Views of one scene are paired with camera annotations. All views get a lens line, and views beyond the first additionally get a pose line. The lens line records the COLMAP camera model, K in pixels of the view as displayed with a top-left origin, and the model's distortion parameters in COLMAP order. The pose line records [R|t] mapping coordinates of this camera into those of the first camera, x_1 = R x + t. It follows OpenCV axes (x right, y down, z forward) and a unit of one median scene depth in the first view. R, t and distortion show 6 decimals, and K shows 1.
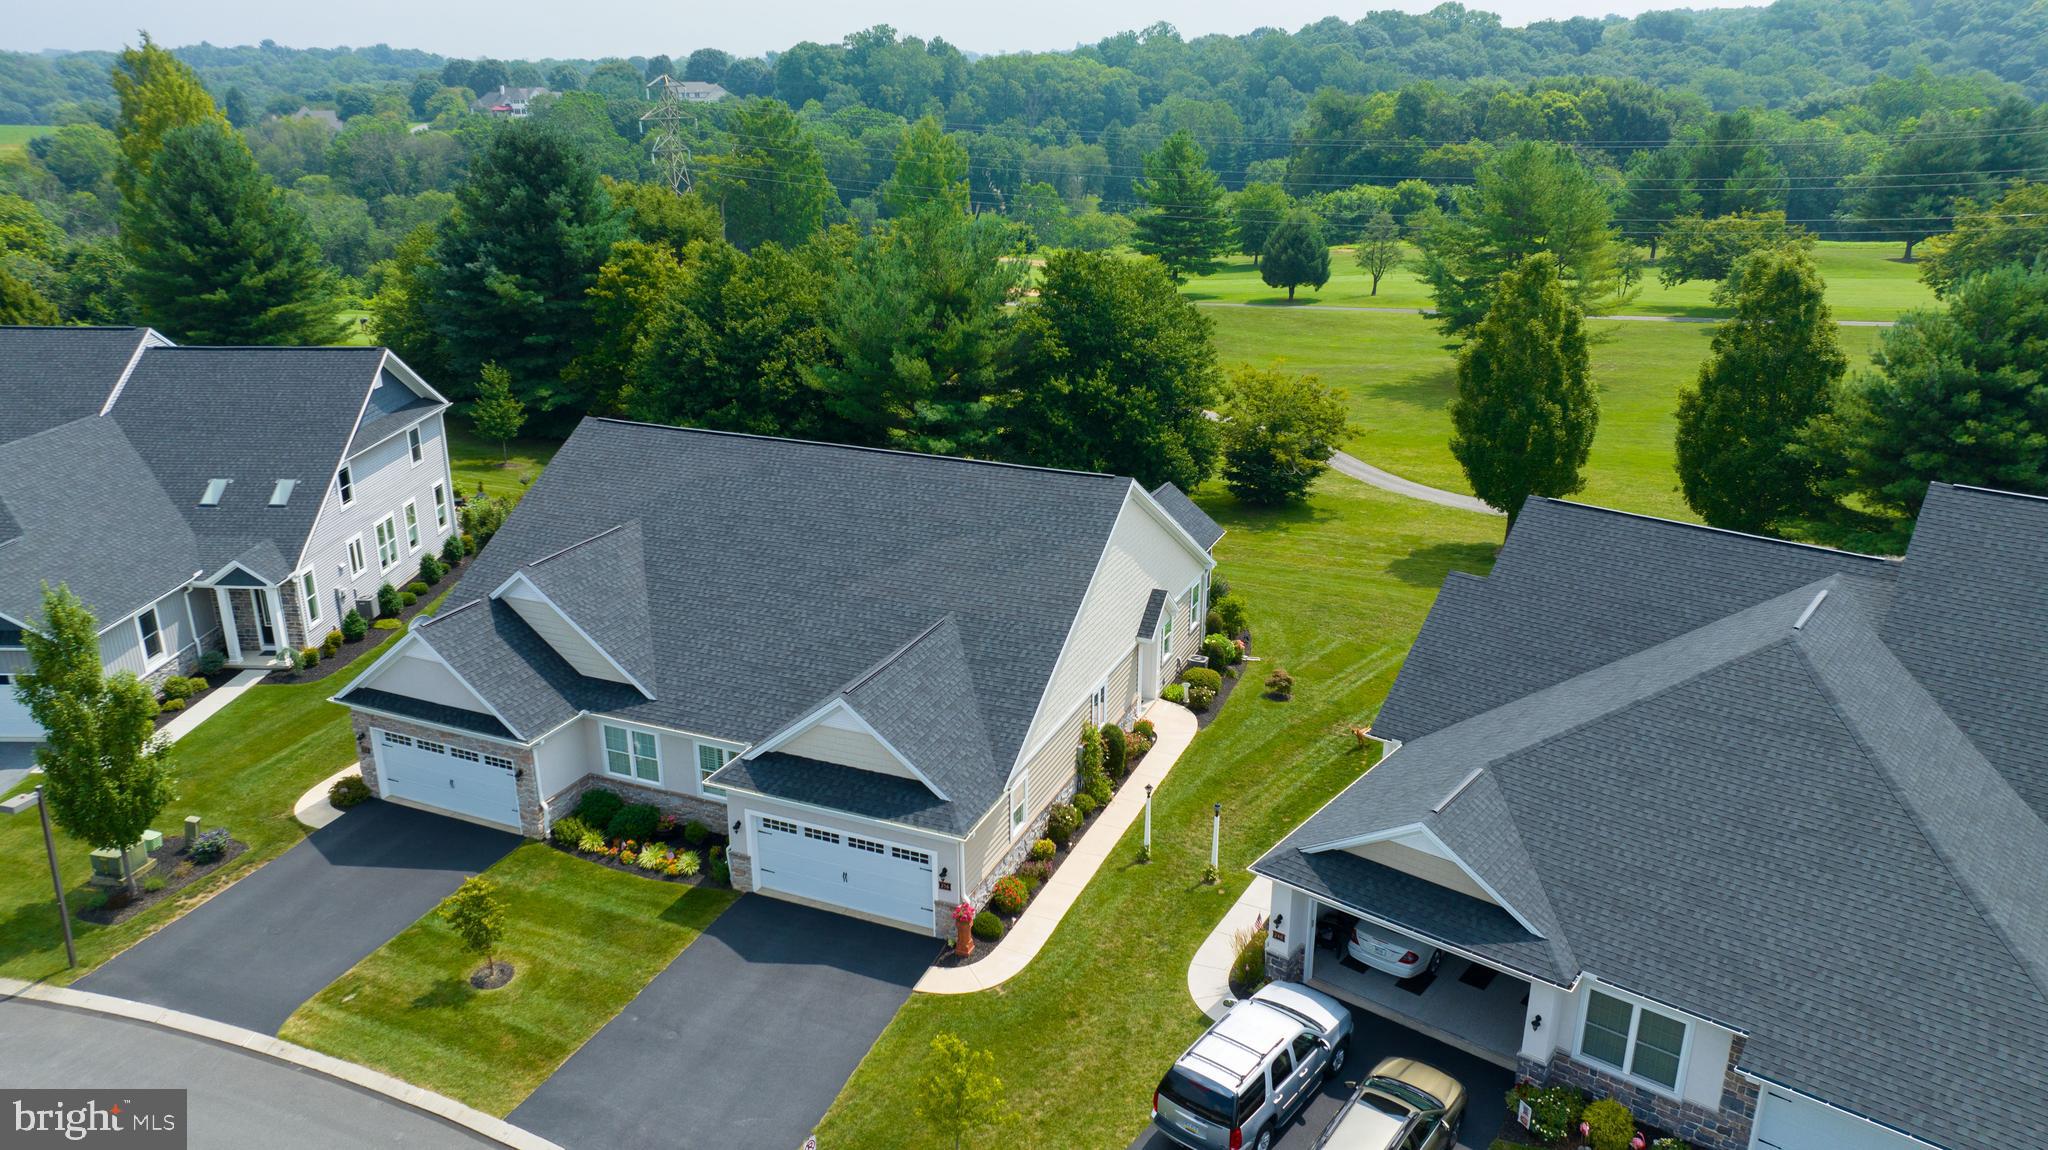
lens RADIAL K [[1437.0, 0, 1029.8], [0, 1437.0, 575.1], [0, 0, 1]] dist [-0.022456, 0.006393]
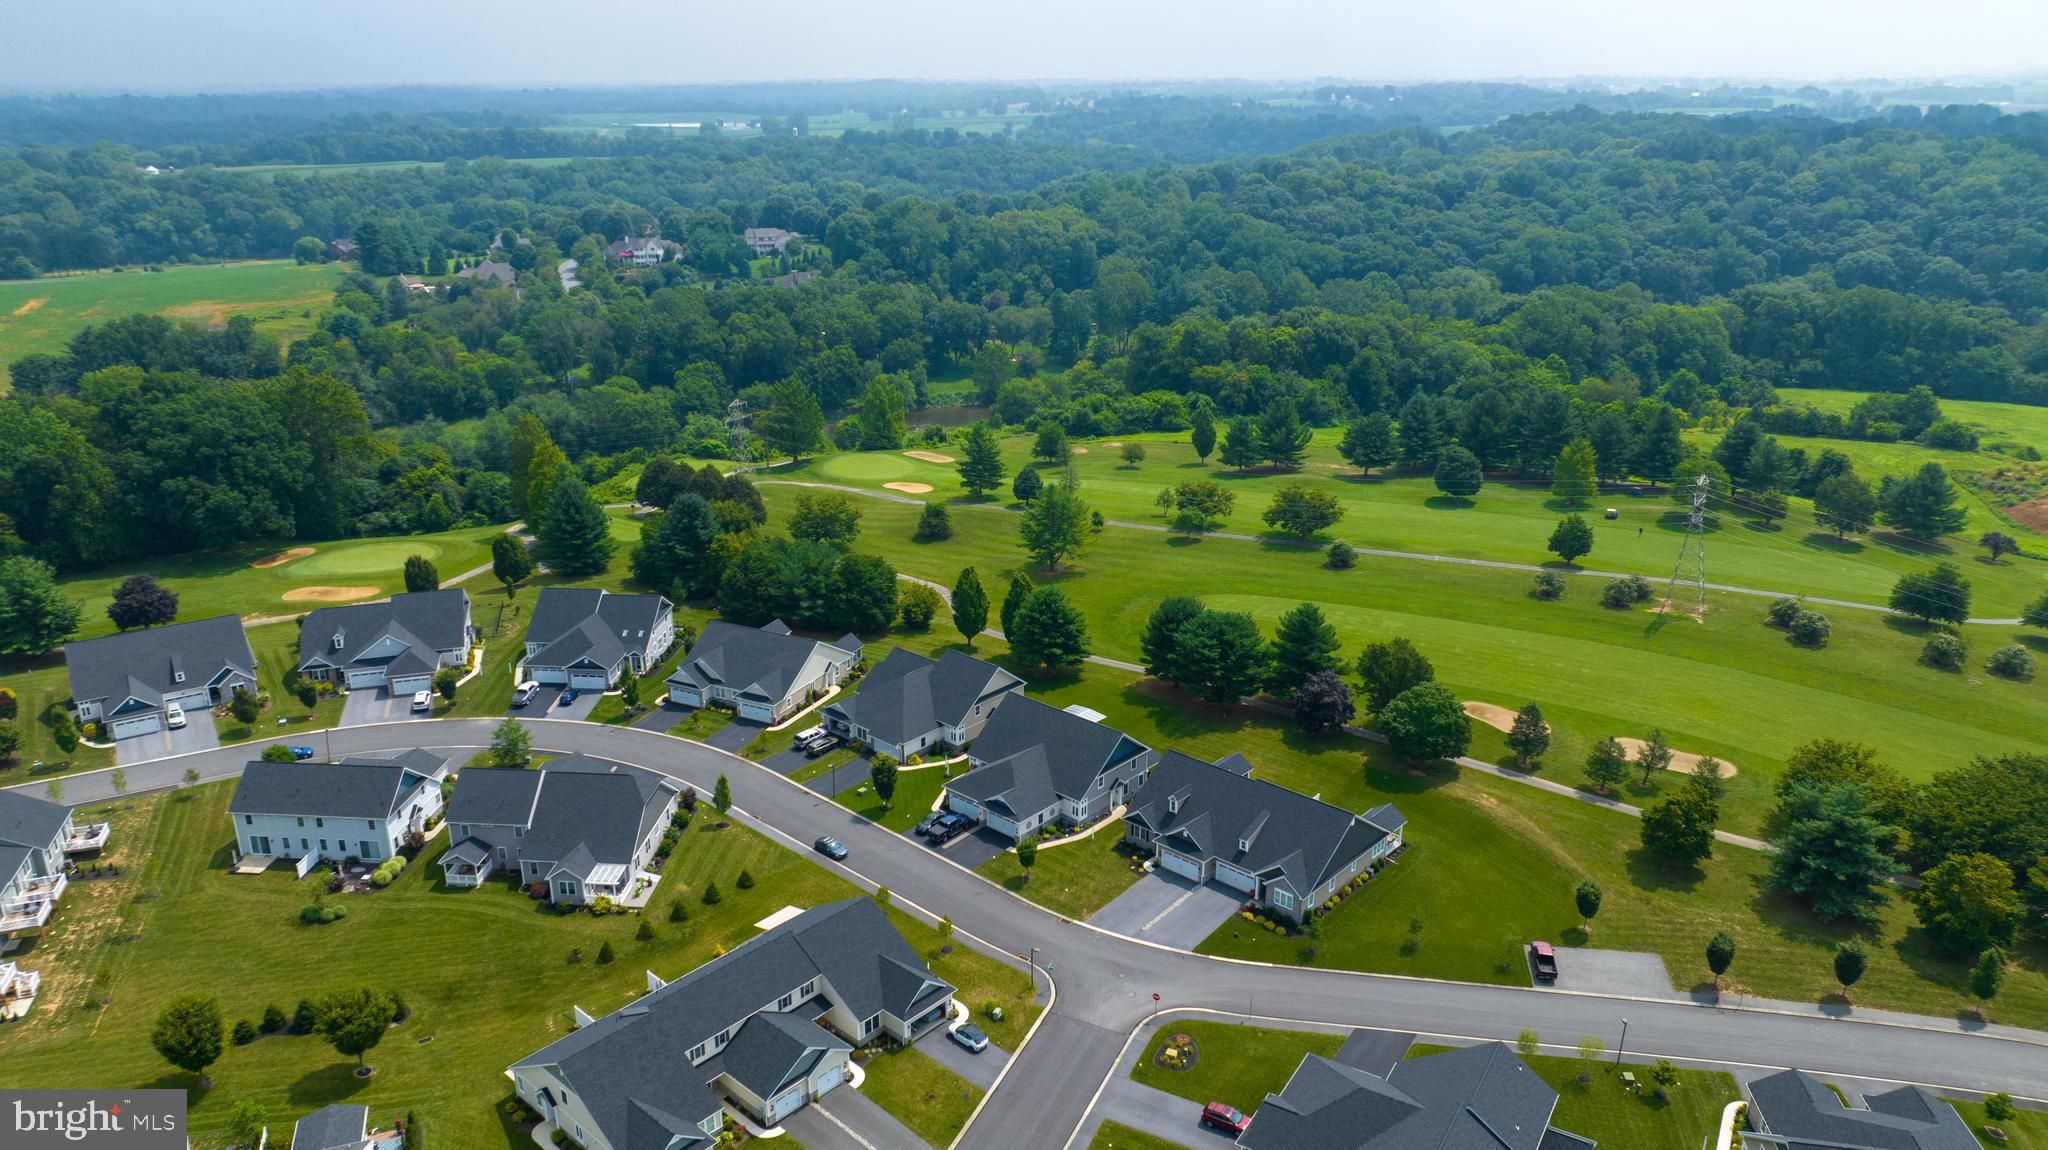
lens RADIAL K [[1437.0, 0, 1029.8], [0, 1437.0, 575.1], [0, 0, 1]] dist [-0.022456, 0.006393]
pose [[0.998438, 0.016284, -0.053436, 1.008000], [-0.016474, 0.999859, -0.003109, -0.275570], [0.053378, 0.003985, 0.998566, -3.743384]]
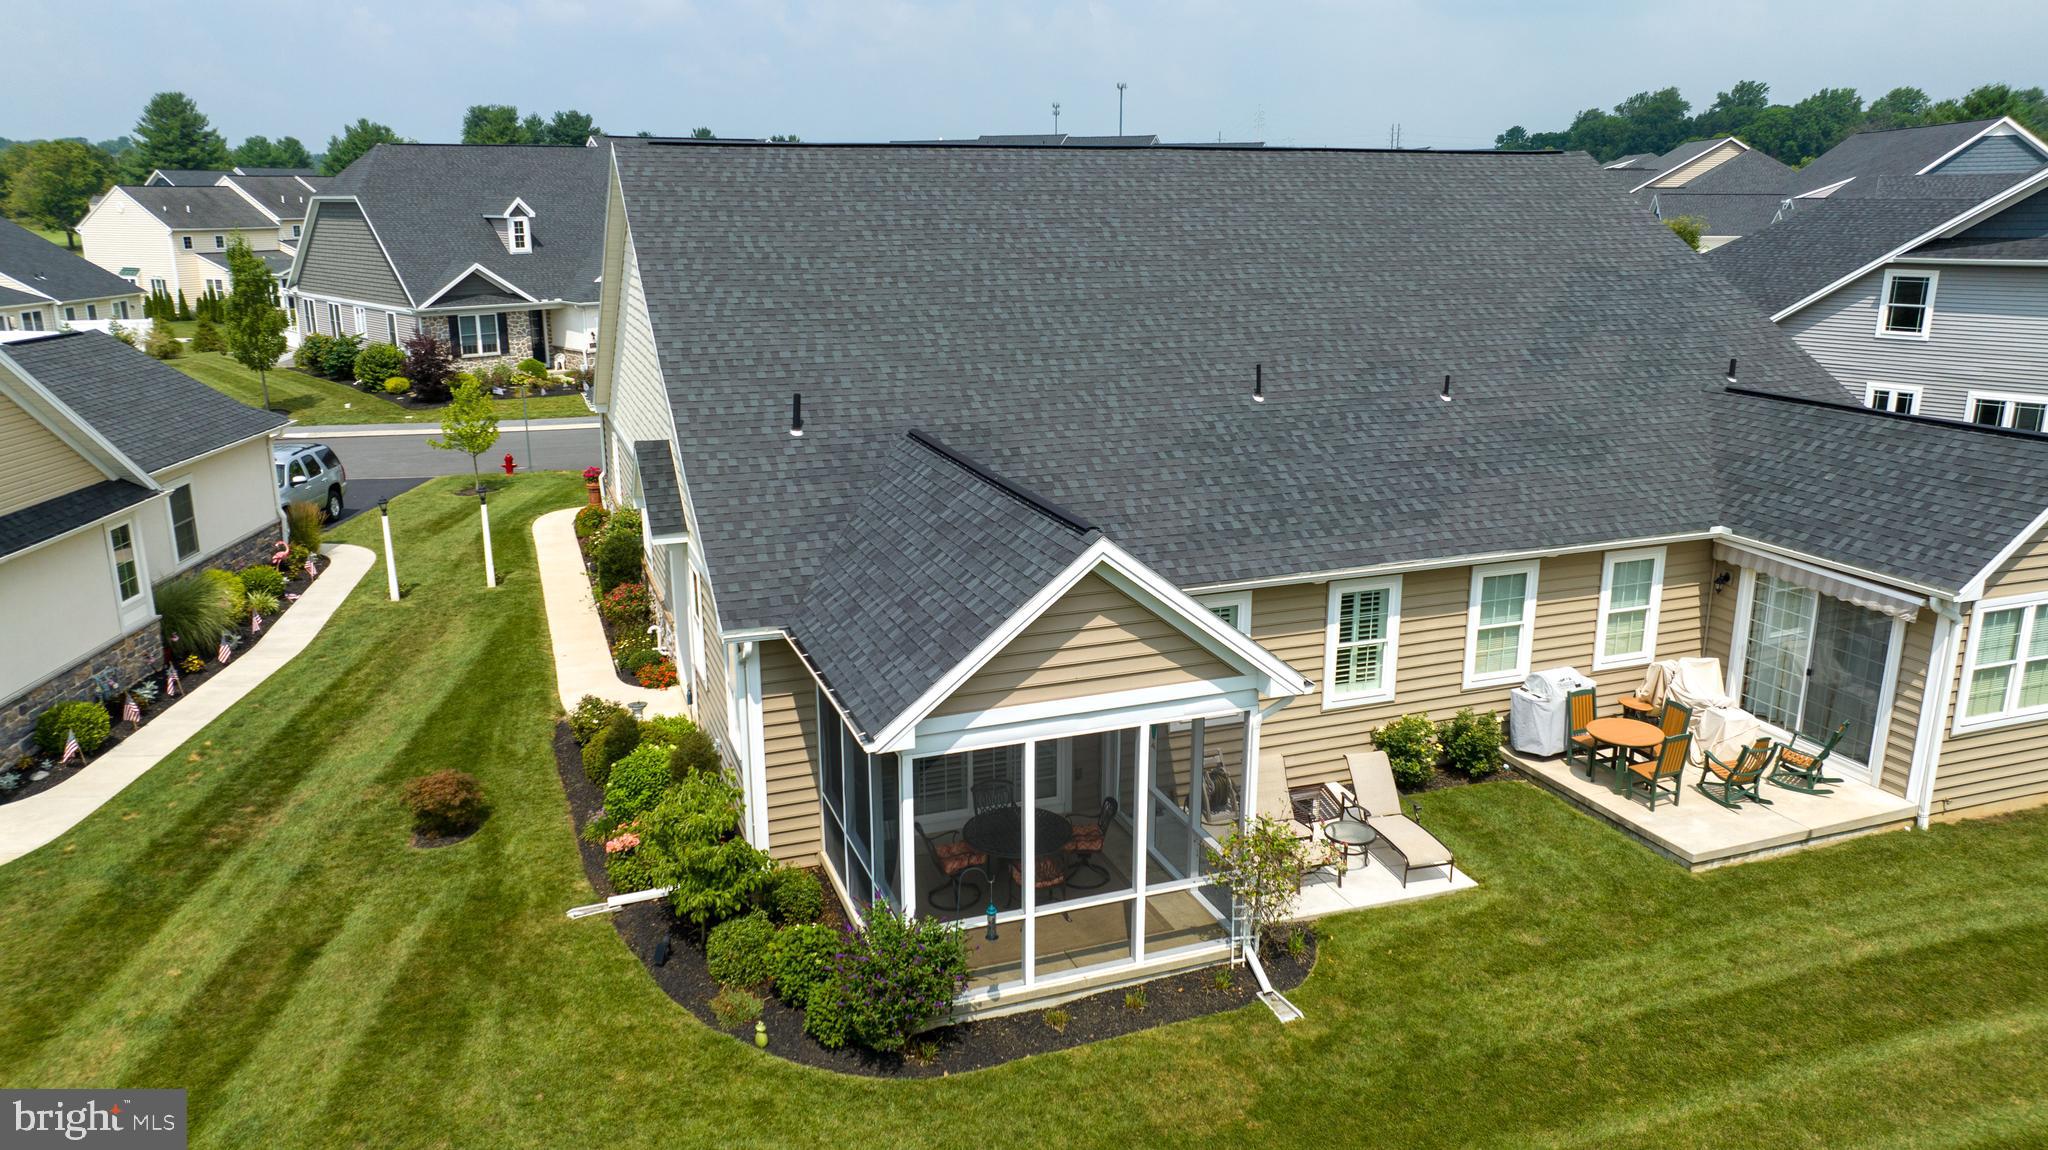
lens RADIAL K [[1443.2, 0, 1027.6], [0, 1443.2, 570.2], [0, 0, 1]] dist [-0.054743, 0.068010]
pose [[-0.728884, 0.174596, -0.662000, 0.326059], [-0.228649, 0.849339, 0.475755, -0.211069], [0.645328, 0.498136, -0.579149, 1.394440]]
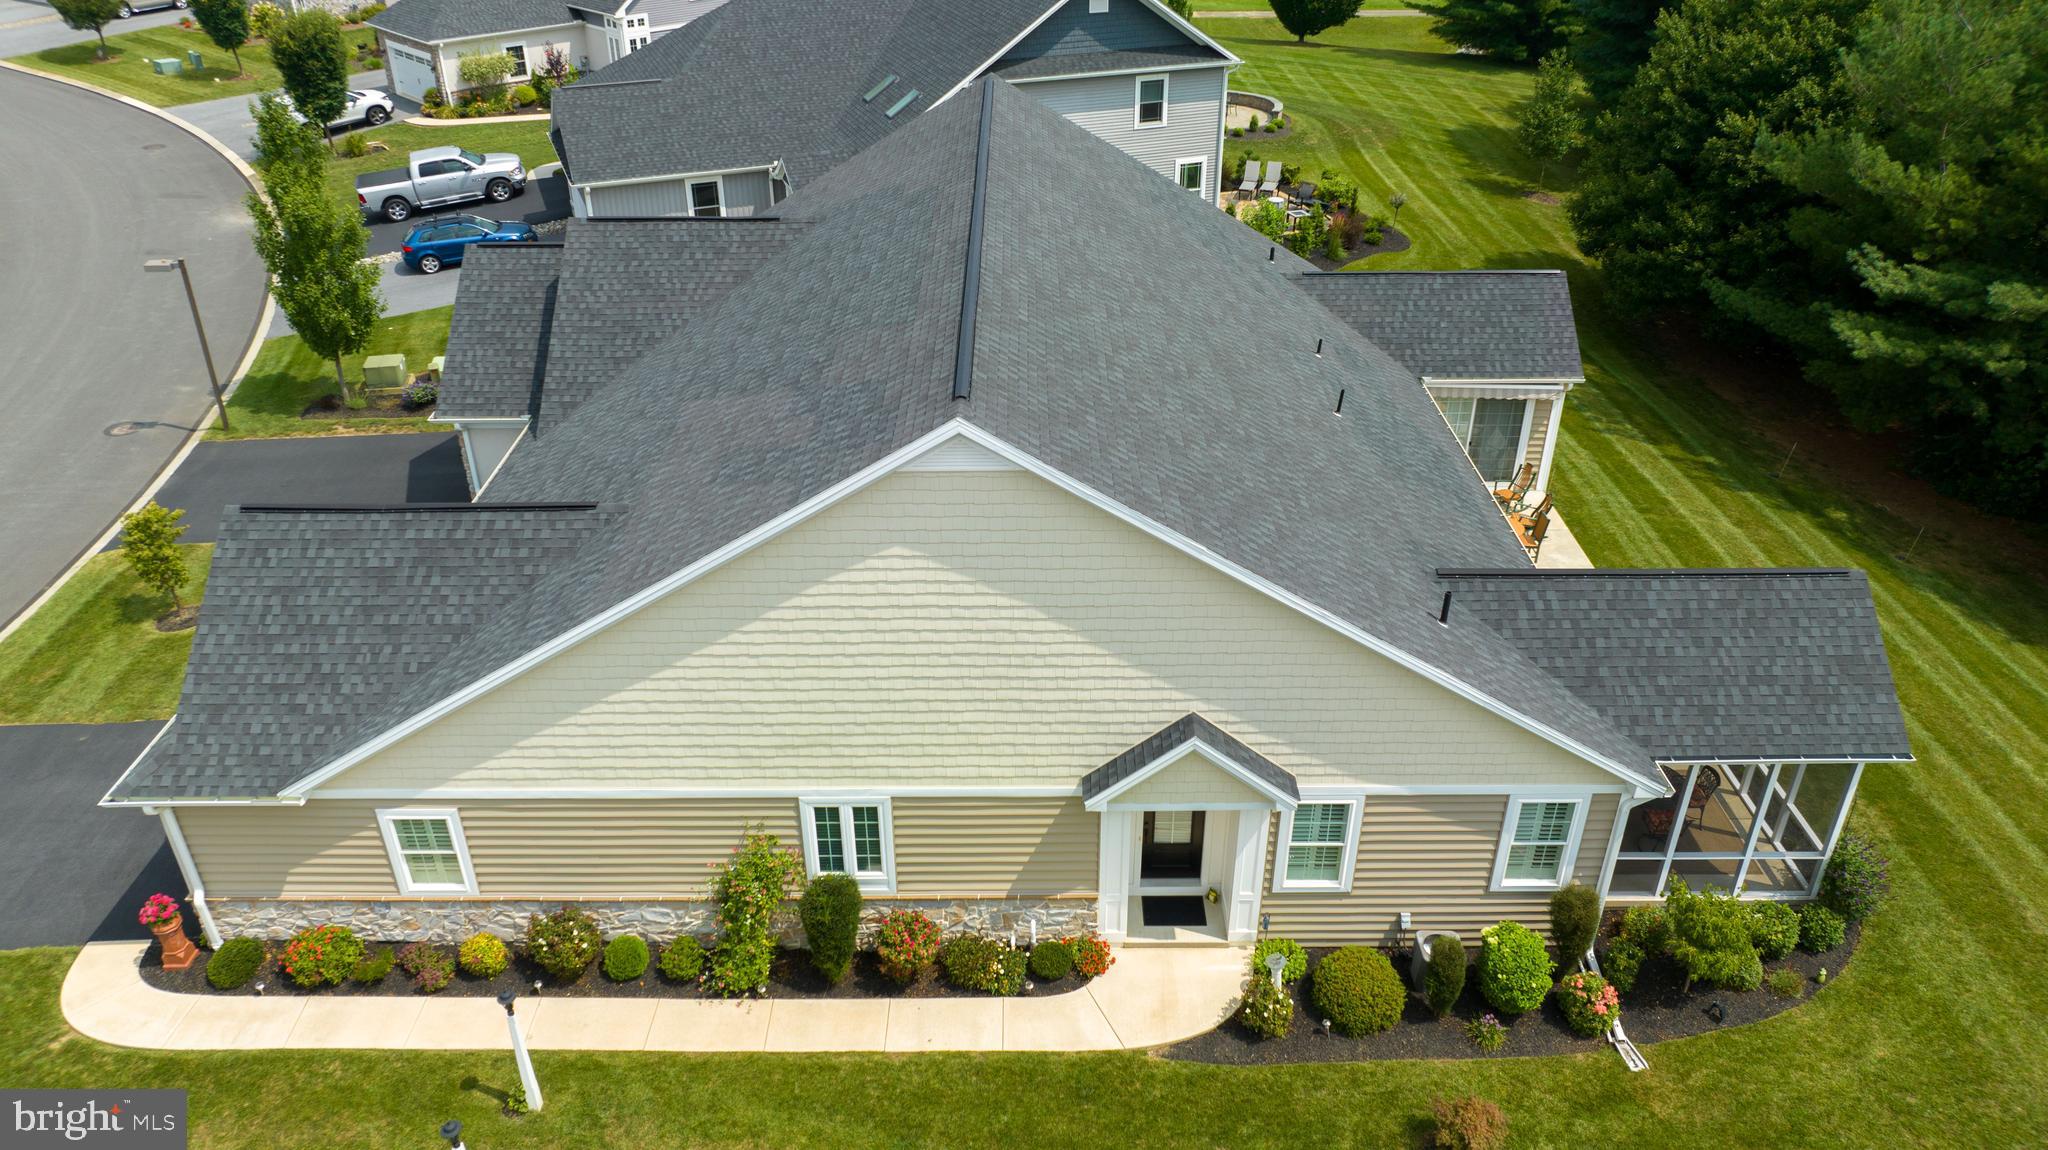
lens RADIAL K [[1437.0, 0, 1029.8], [0, 1437.0, 575.1], [0, 0, 1]] dist [-0.022456, 0.006393]
pose [[0.391431, 0.463147, -0.795158, 0.385711], [-0.305110, 0.880549, 0.362687, -0.165547], [0.868153, 0.100644, 0.485985, 0.761881]]
